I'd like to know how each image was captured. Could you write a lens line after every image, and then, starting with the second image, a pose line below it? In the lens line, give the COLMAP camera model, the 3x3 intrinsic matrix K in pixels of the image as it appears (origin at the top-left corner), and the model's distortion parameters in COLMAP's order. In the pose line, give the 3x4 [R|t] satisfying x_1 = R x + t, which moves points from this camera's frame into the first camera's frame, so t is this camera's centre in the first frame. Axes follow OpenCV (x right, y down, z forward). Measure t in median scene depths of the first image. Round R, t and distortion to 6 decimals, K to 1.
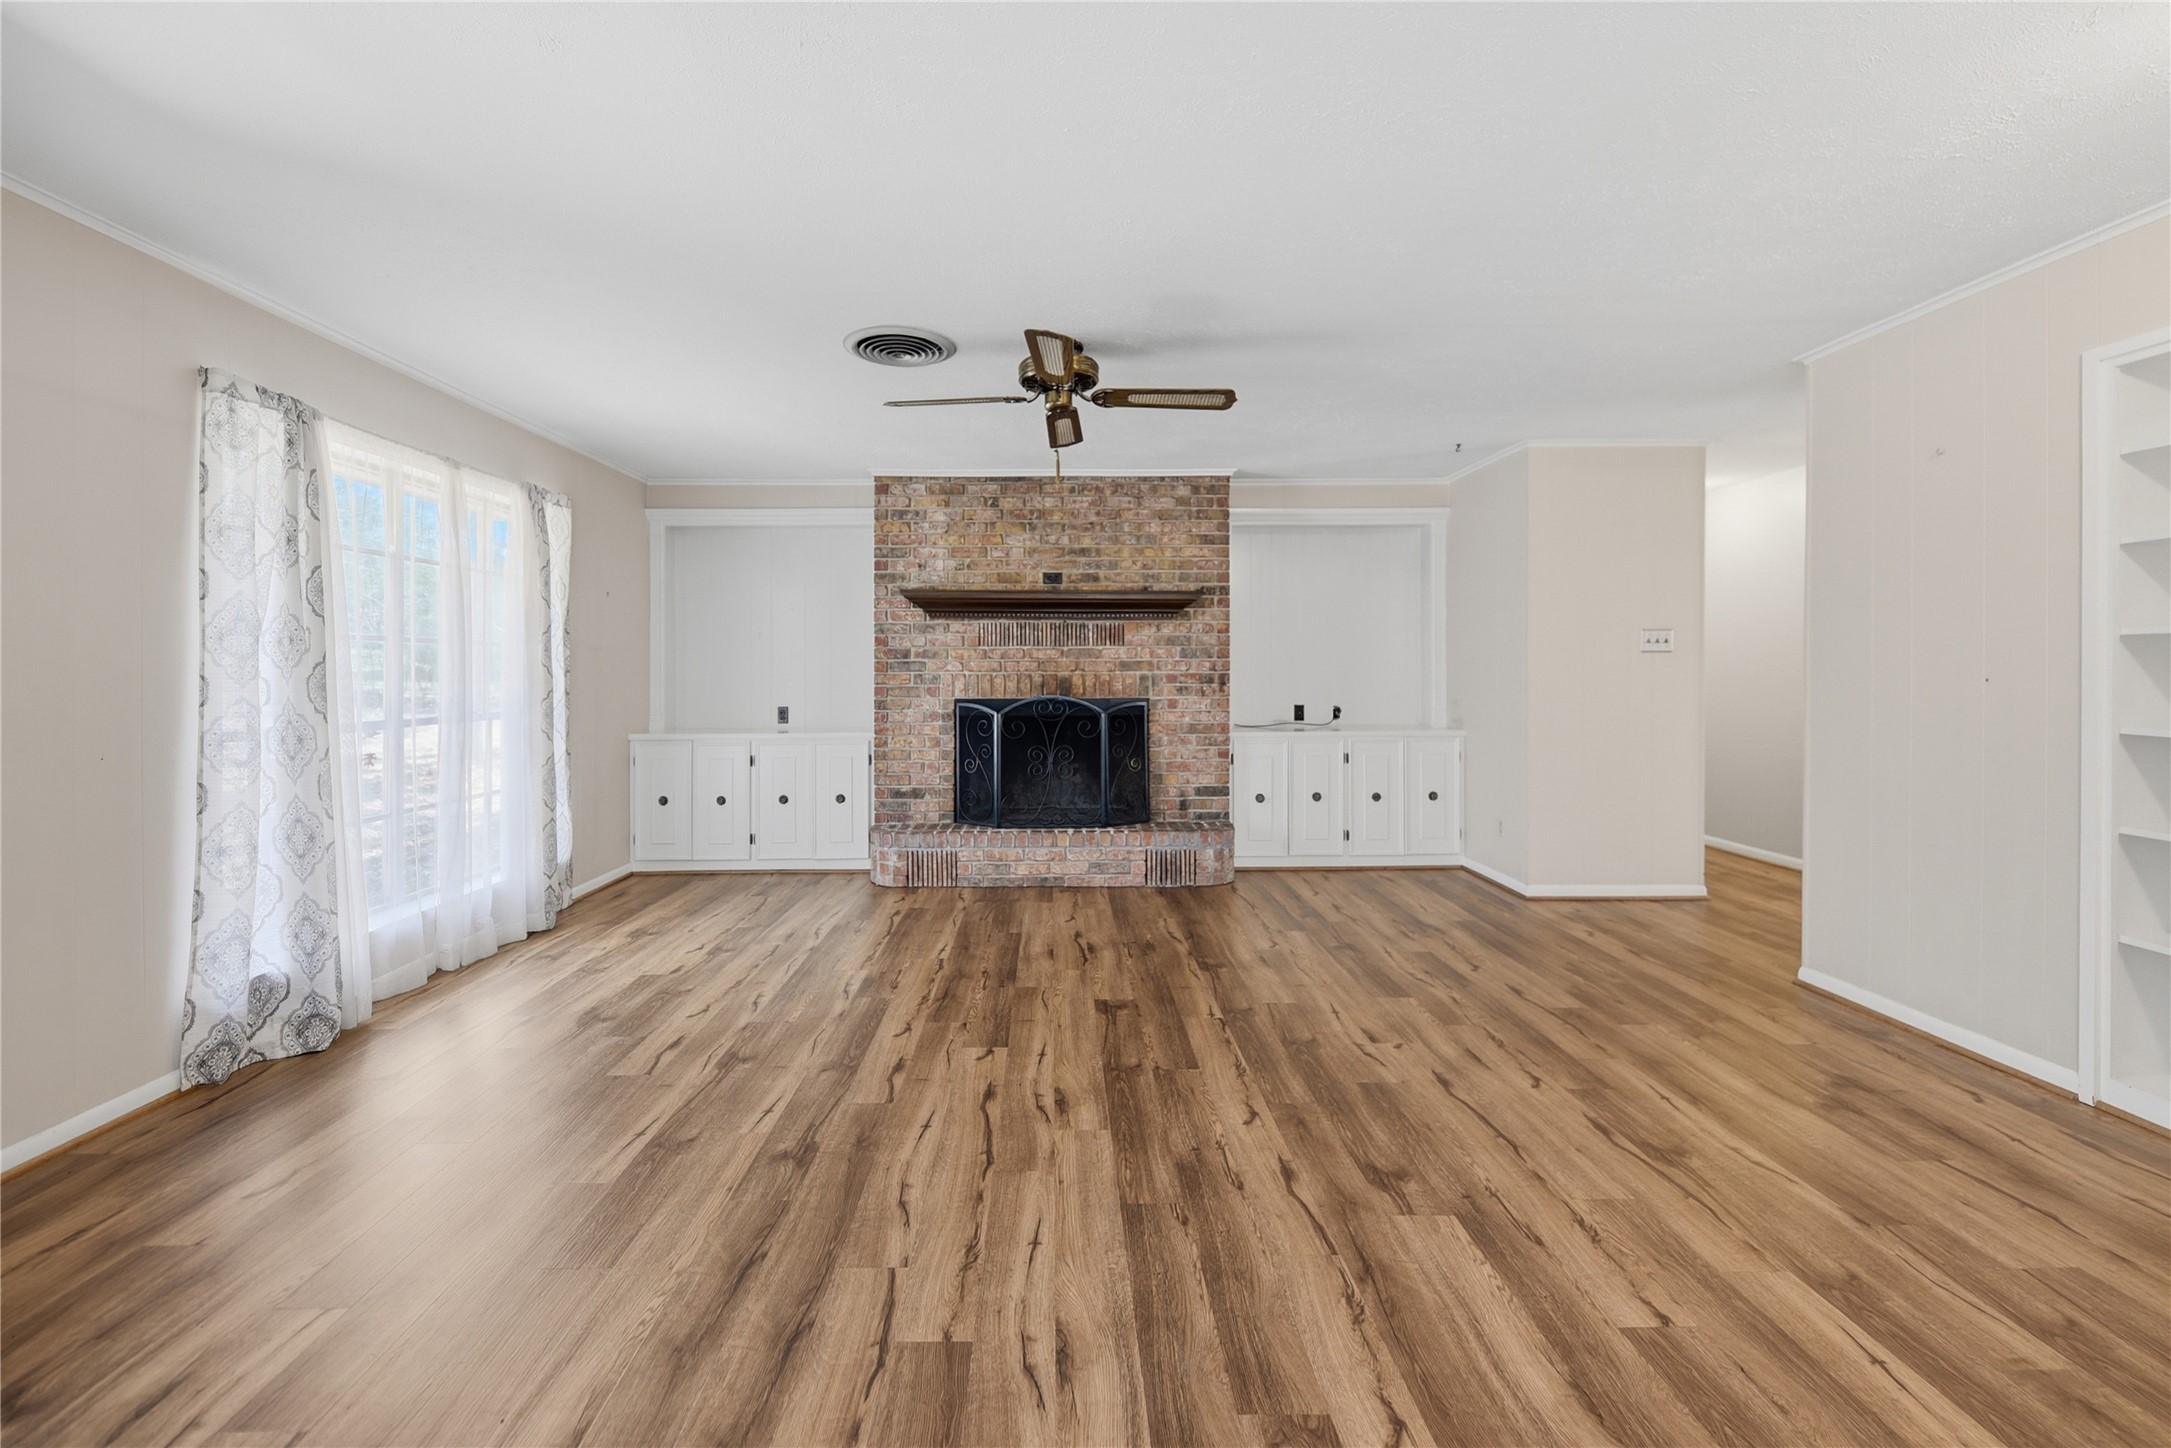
lens RADIAL K [[847.7, 0, 1062.8], [0, 847.7, 673.5], [0, 0, 1]] dist [0.000332, 0.000062]
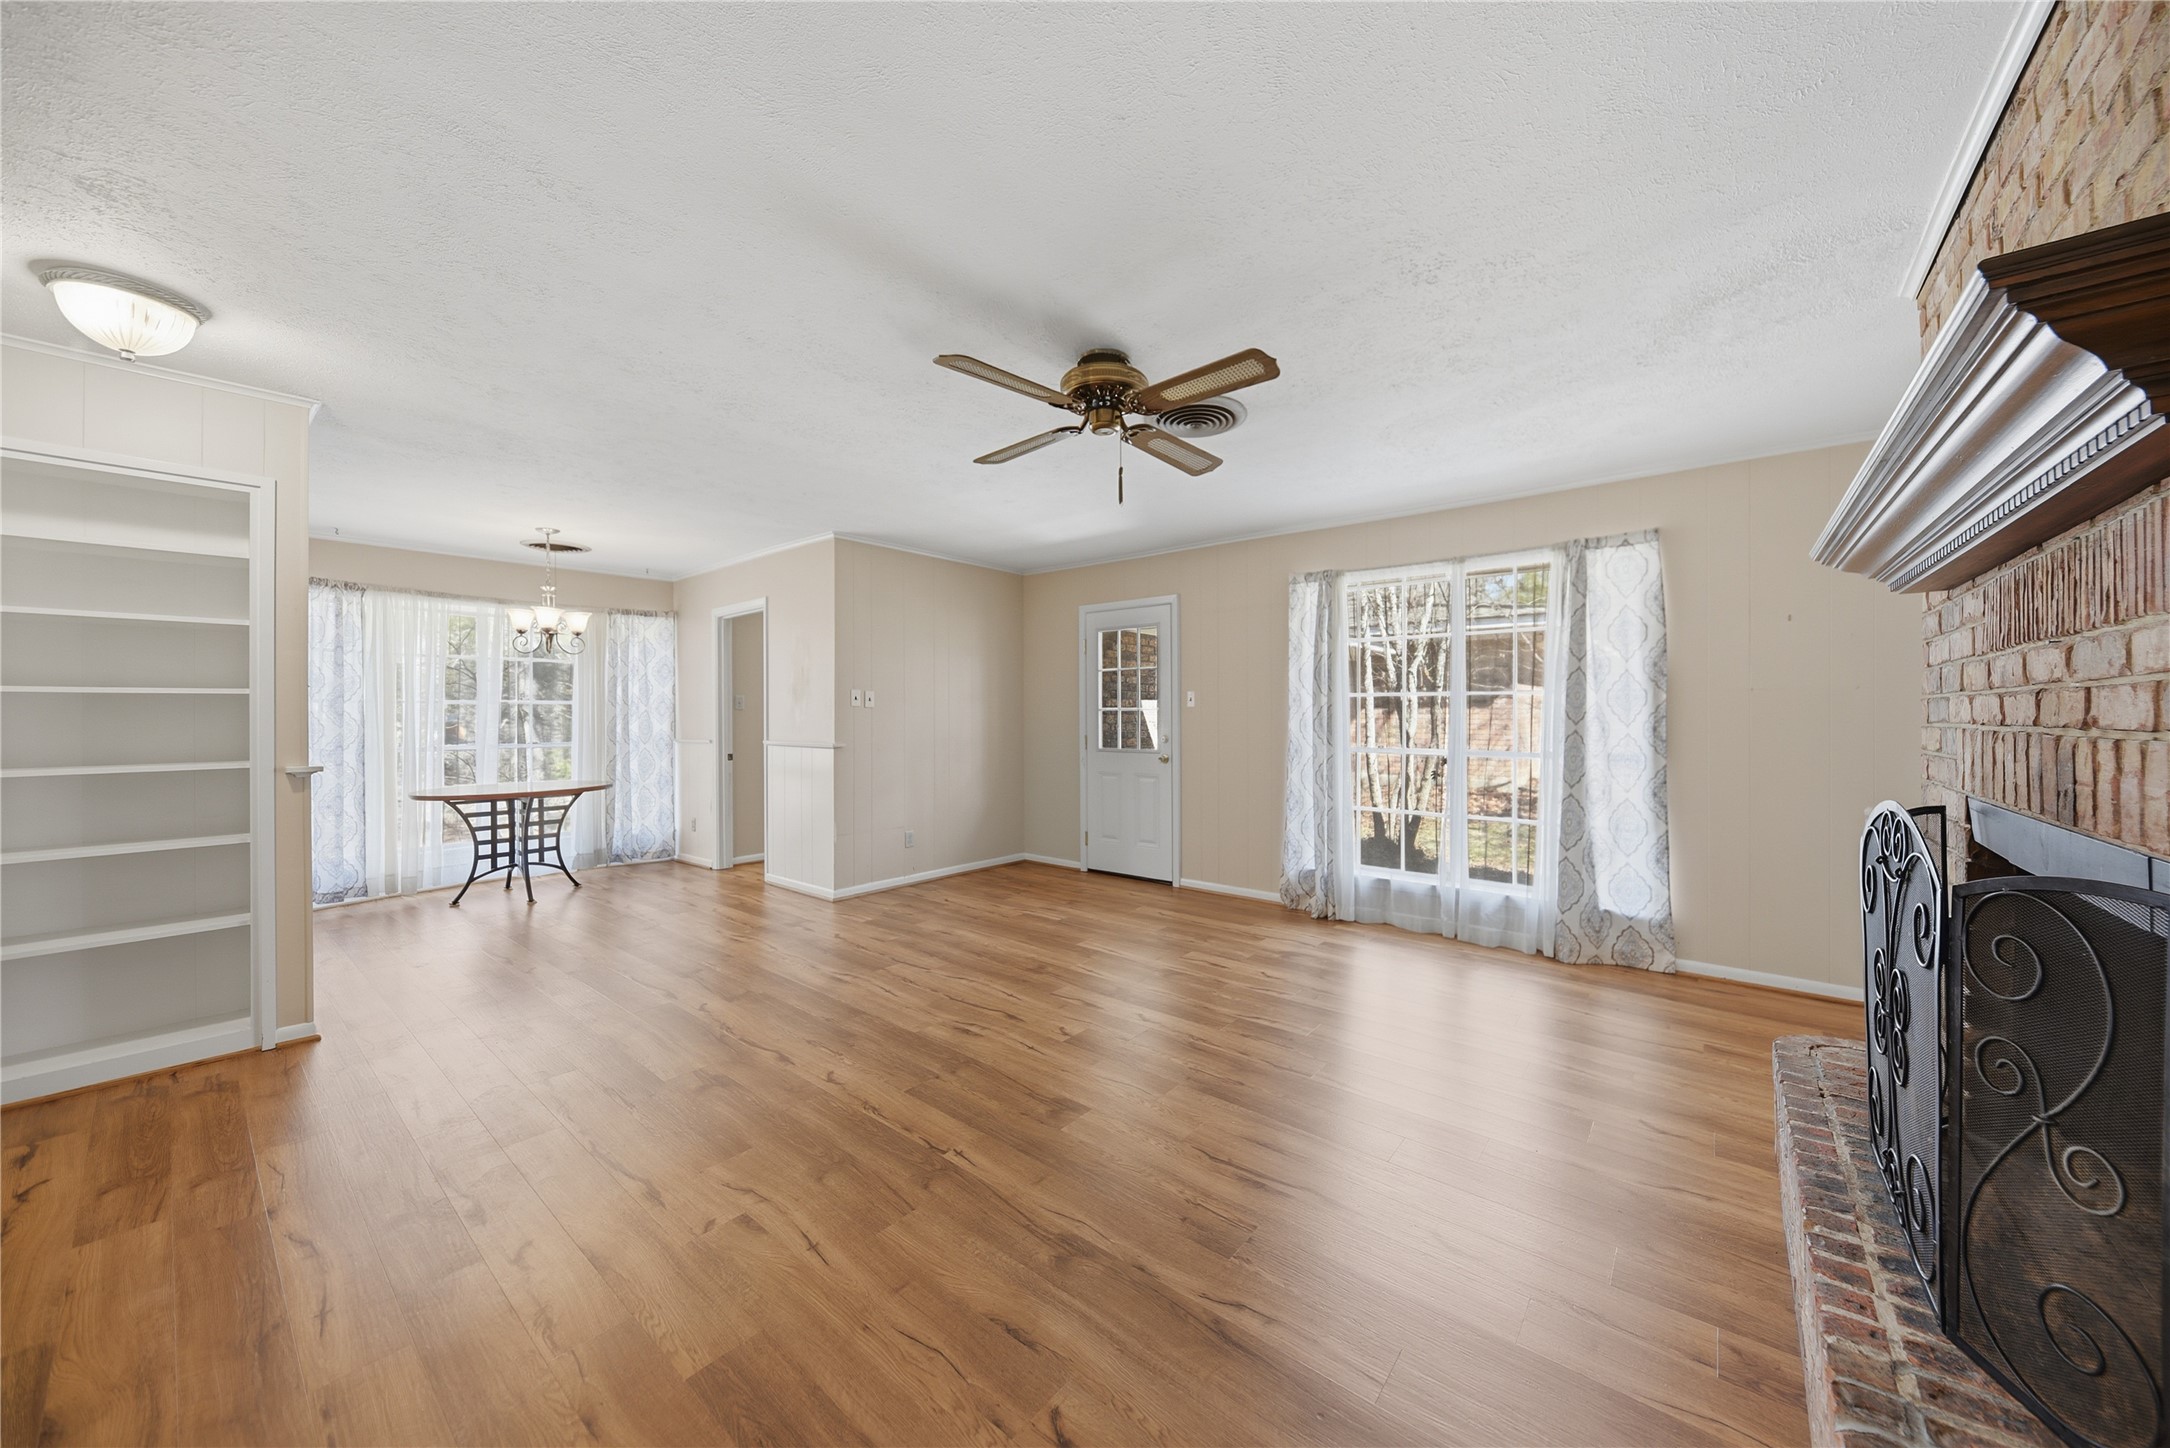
lens RADIAL K [[753.9, 0, 1116.7], [0, 753.9, 707.9], [0, 0, 1]] dist [0.016667, -0.008601]
pose [[-0.628143, -0.003516, -0.778090, 0.420966], [-0.002145, 0.999994, -0.002787, -0.008138], [0.778095, -0.000082, -0.628147, 1.032829]]
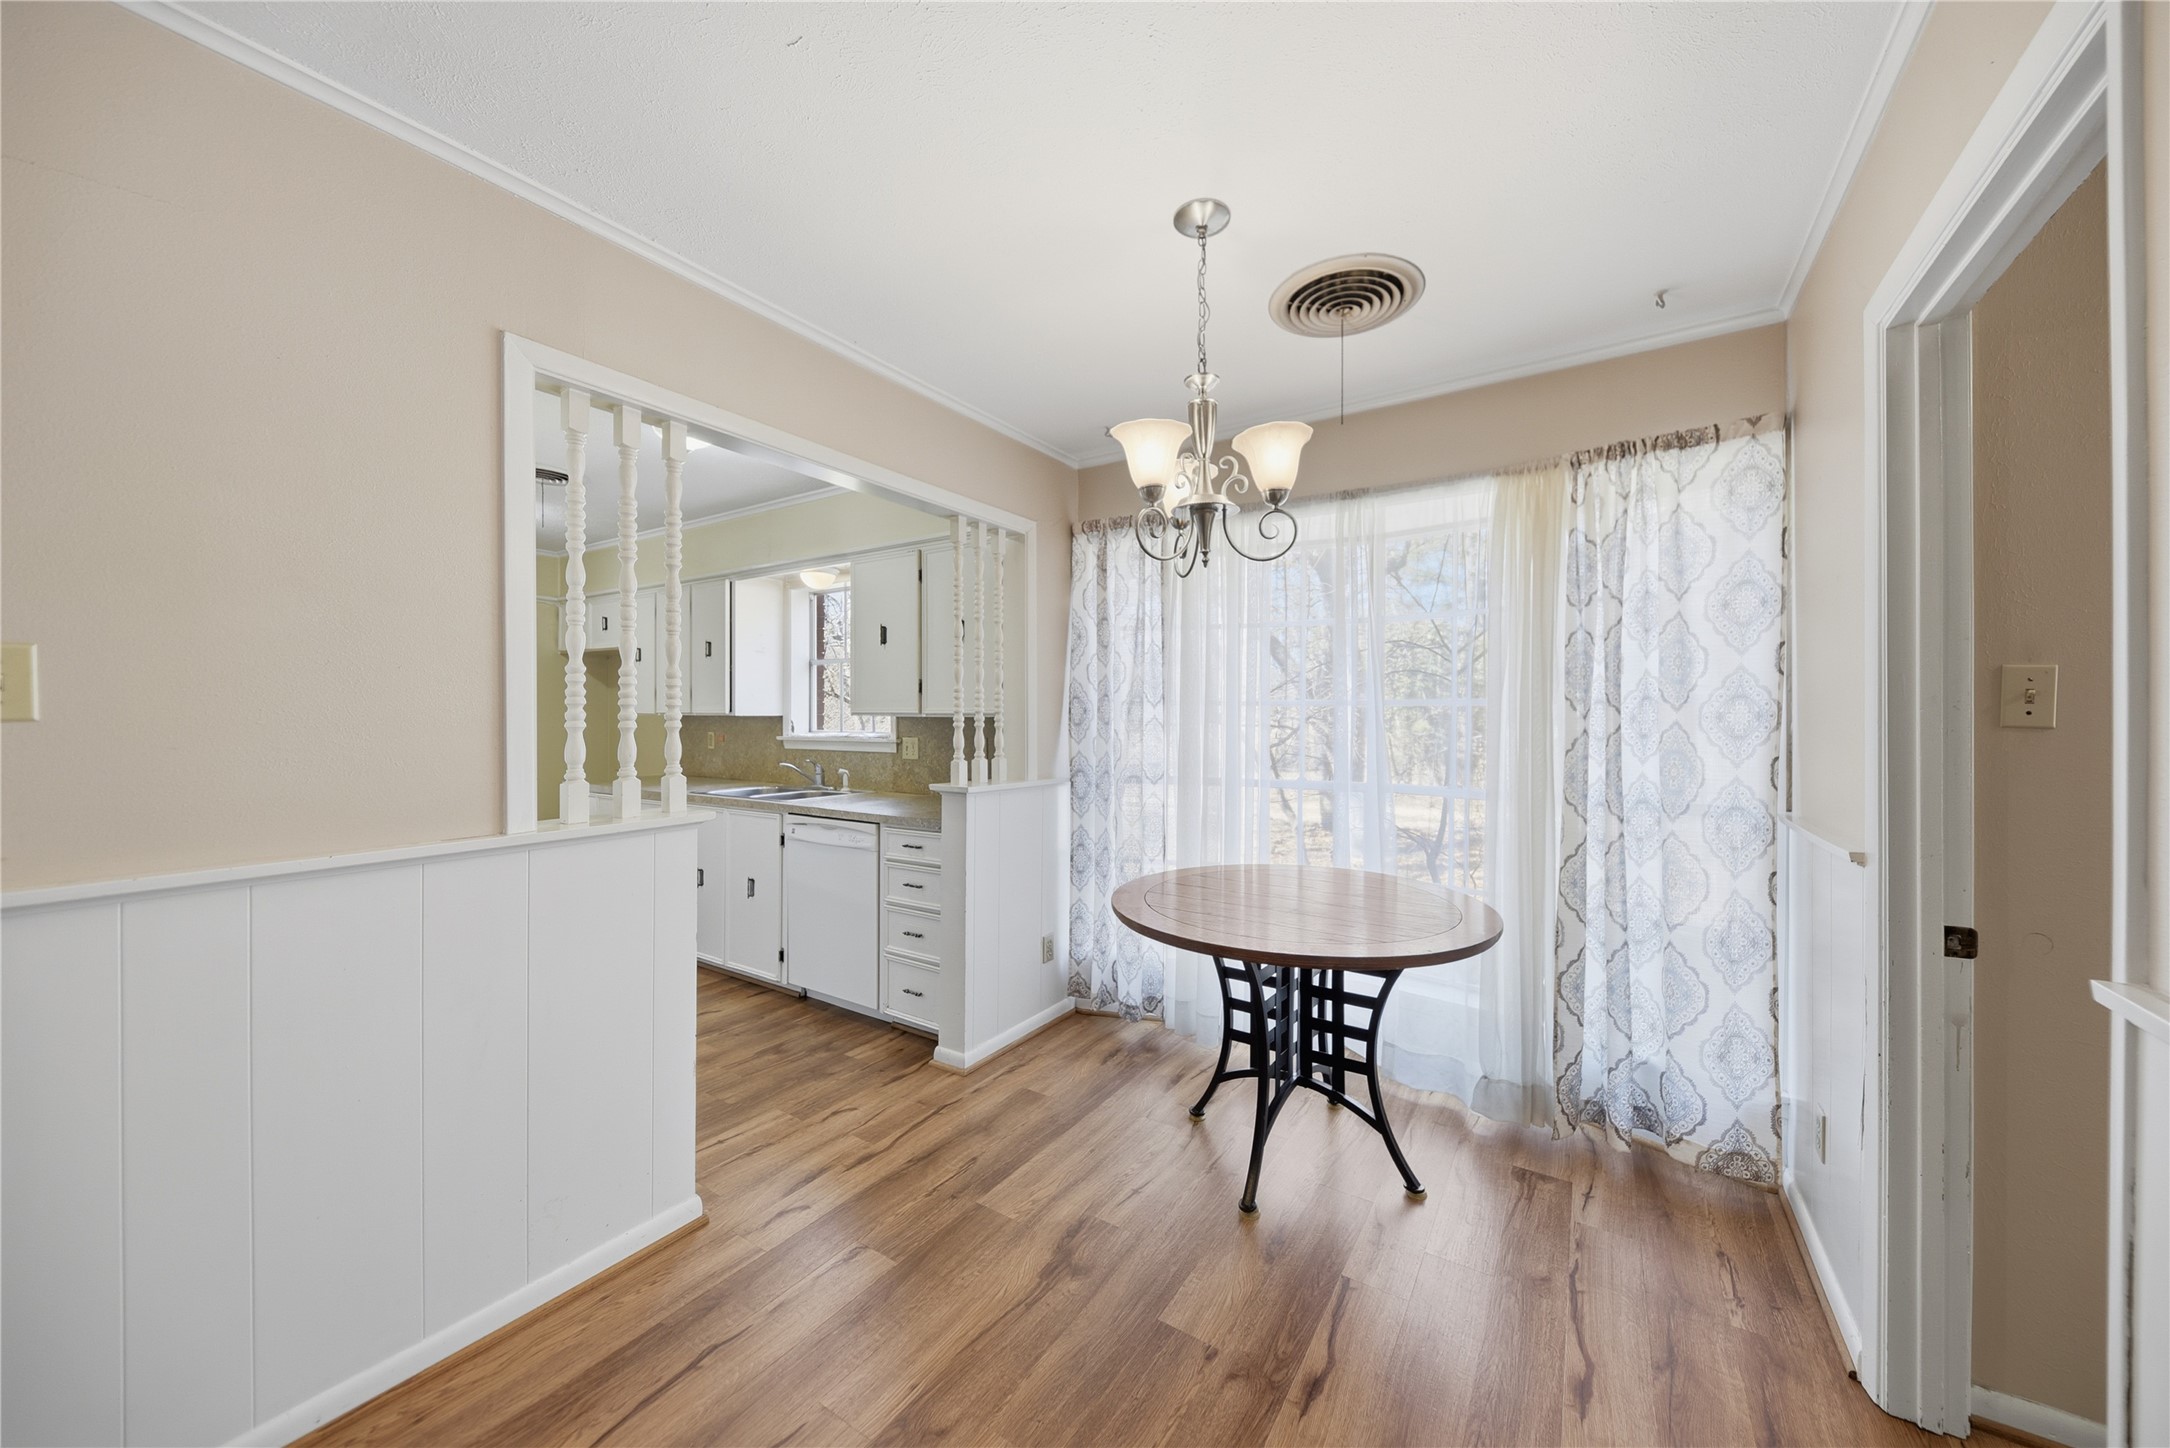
lens RADIAL K [[753.9, 0, 1116.7], [0, 753.9, 707.9], [0, 0, 1]] dist [0.016667, -0.008601]
pose [[-0.839481, 0.000967, 0.543388, -0.076093], [0.001651, 0.999998, 0.000770, -0.015522], [-0.543387, 0.001544, -0.839481, 0.086737]]
